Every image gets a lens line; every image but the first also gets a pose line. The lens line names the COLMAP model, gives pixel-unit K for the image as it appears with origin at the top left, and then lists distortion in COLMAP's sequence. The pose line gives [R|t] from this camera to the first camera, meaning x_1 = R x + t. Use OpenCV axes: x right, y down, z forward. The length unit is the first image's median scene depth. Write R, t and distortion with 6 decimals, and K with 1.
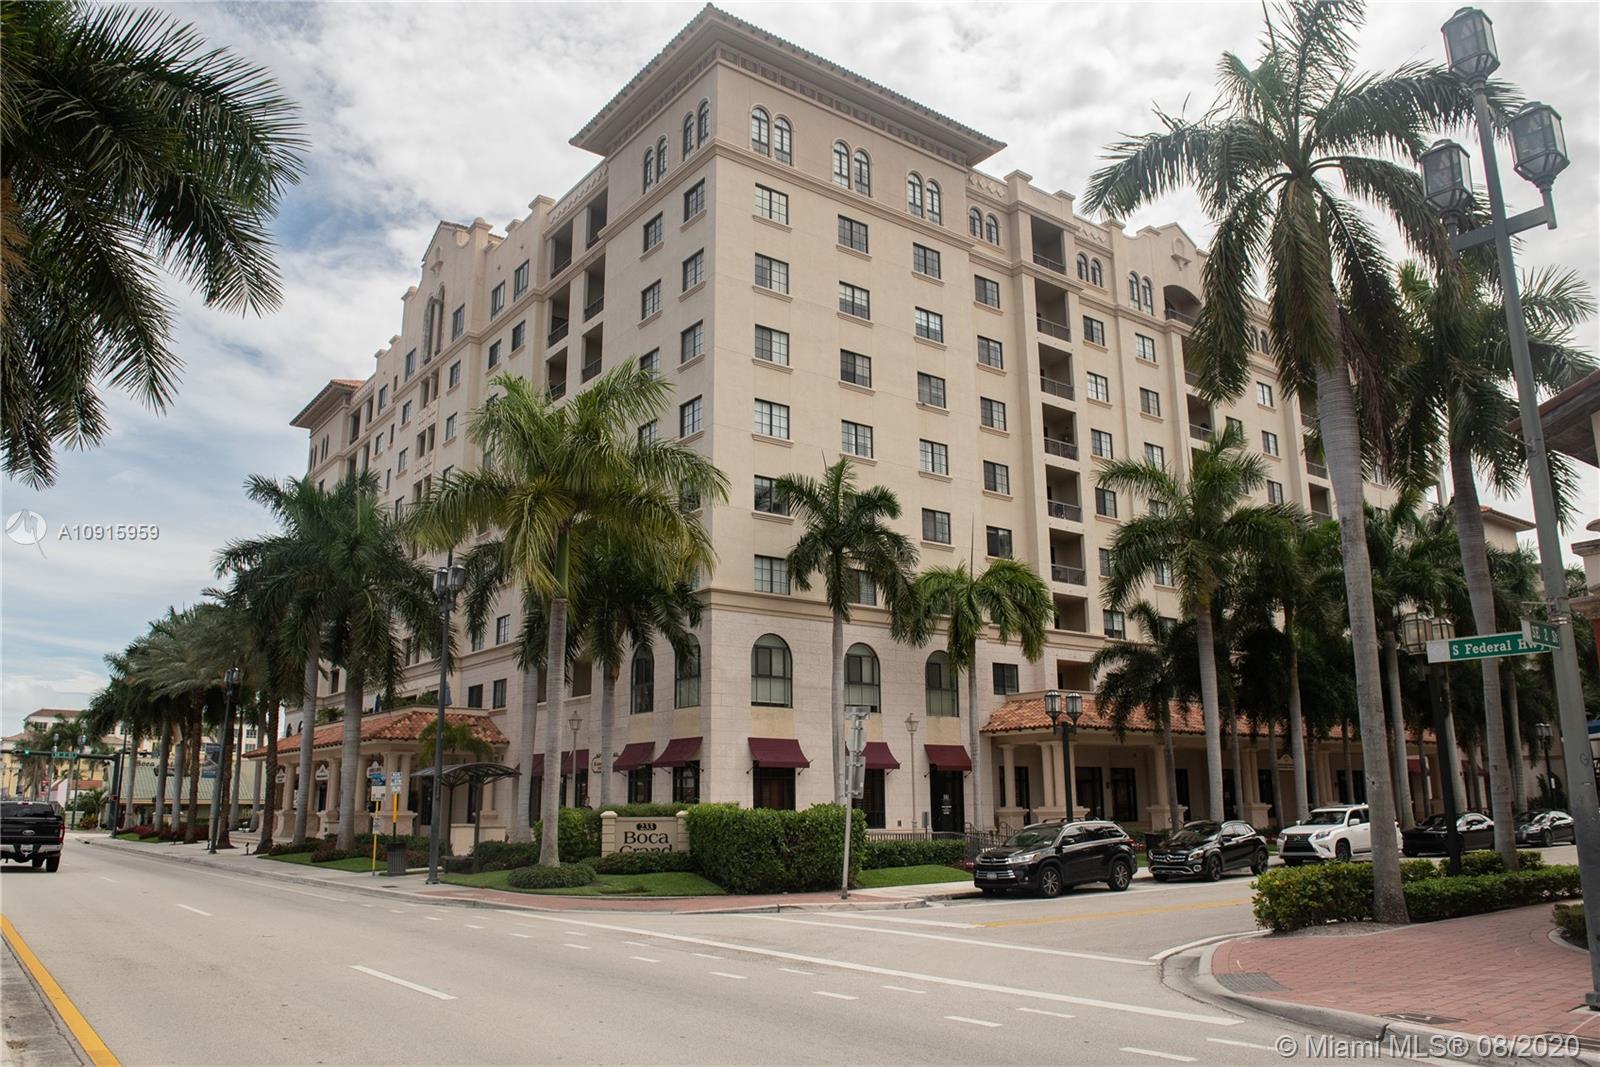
lens RADIAL K [[1111.1, 0, 800.0], [0, 1111.1, 533.5], [0, 0, 1]] dist [-0.046852, -0.002028]
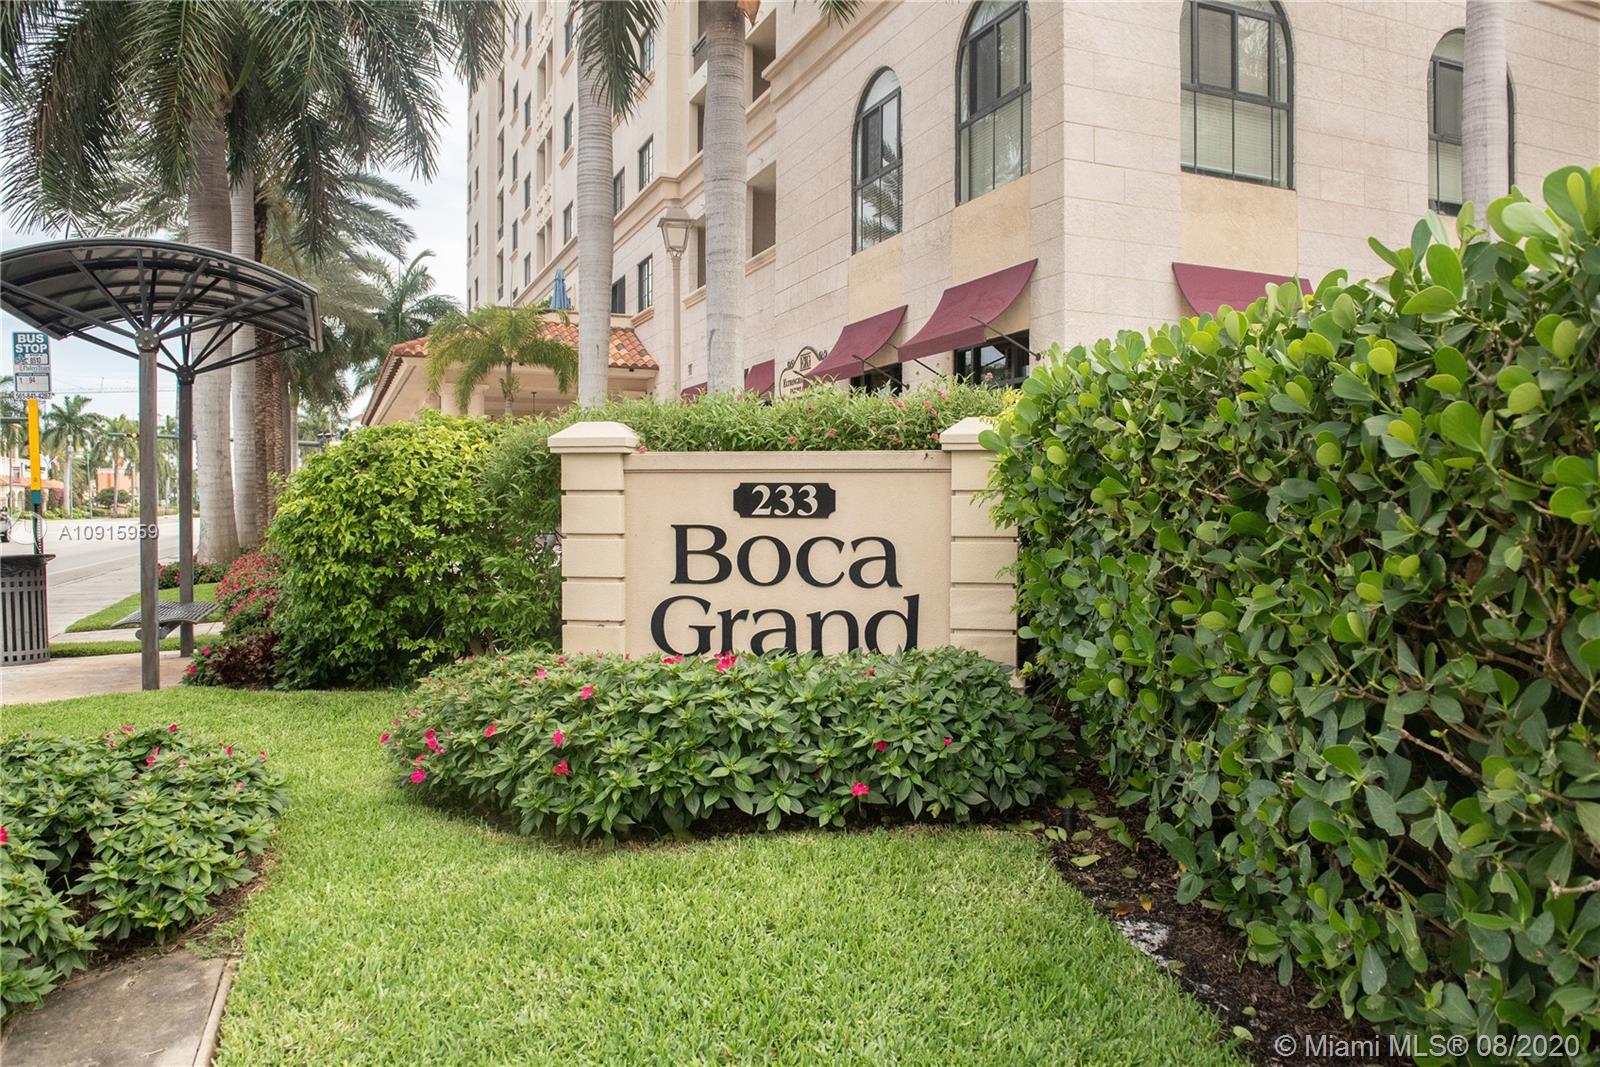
lens RADIAL K [[1111.1, 0, 800.0], [0, 1111.1, 533.5], [0, 0, 1]] dist [-0.046852, -0.002028]
pose [[0.964866, 0.017917, -0.262132, -0.083920], [0.051466, 0.965457, 0.255428, 0.215471], [0.257654, -0.259945, 0.930614, 0.797947]]
